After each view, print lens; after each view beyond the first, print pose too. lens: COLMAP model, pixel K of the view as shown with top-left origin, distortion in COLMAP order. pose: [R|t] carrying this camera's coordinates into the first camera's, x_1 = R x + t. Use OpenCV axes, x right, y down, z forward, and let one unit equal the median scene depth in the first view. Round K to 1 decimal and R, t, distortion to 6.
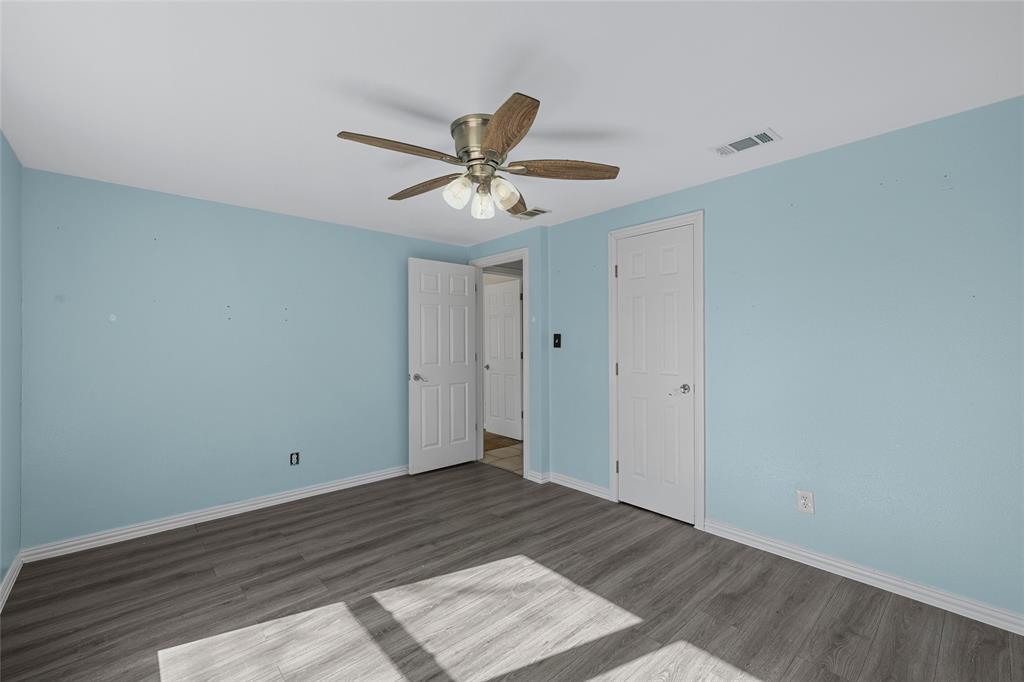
lens RADIAL K [[445.4, 0, 516.2], [0, 445.4, 343.8], [0, 0, 1]] dist [0.000809, -0.000074]
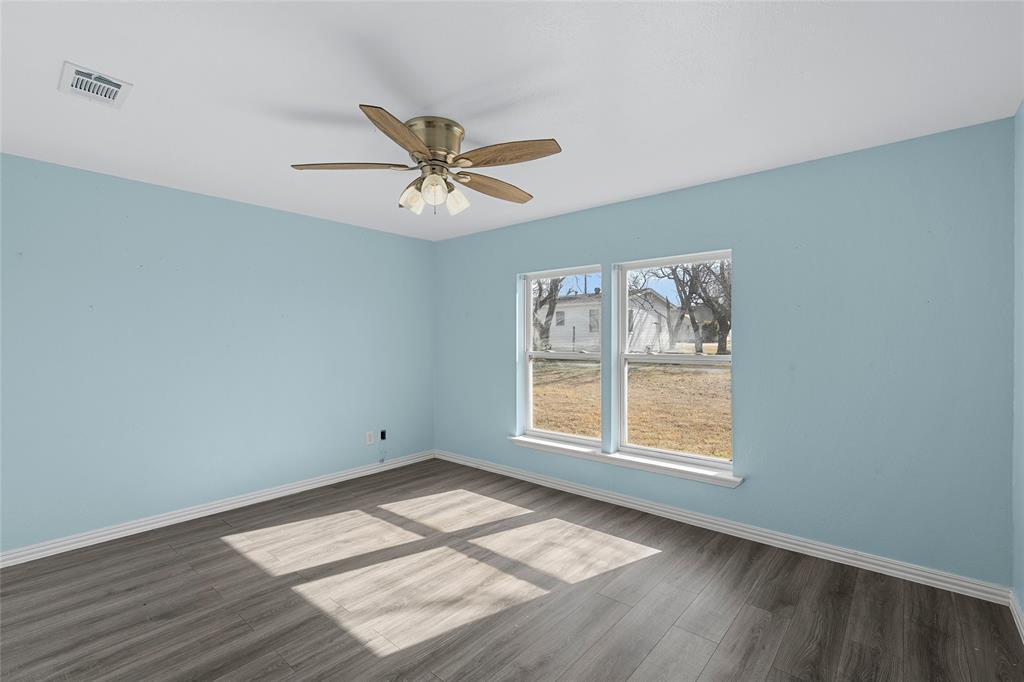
lens RADIAL K [[445.4, 0, 516.2], [0, 445.4, 343.8], [0, 0, 1]] dist [0.000809, -0.000074]
pose [[-0.991023, 0.010222, -0.133300, -0.131266], [0.009023, 0.999913, 0.009595, -0.003203], [0.133387, 0.008306, -0.991029, 2.109798]]
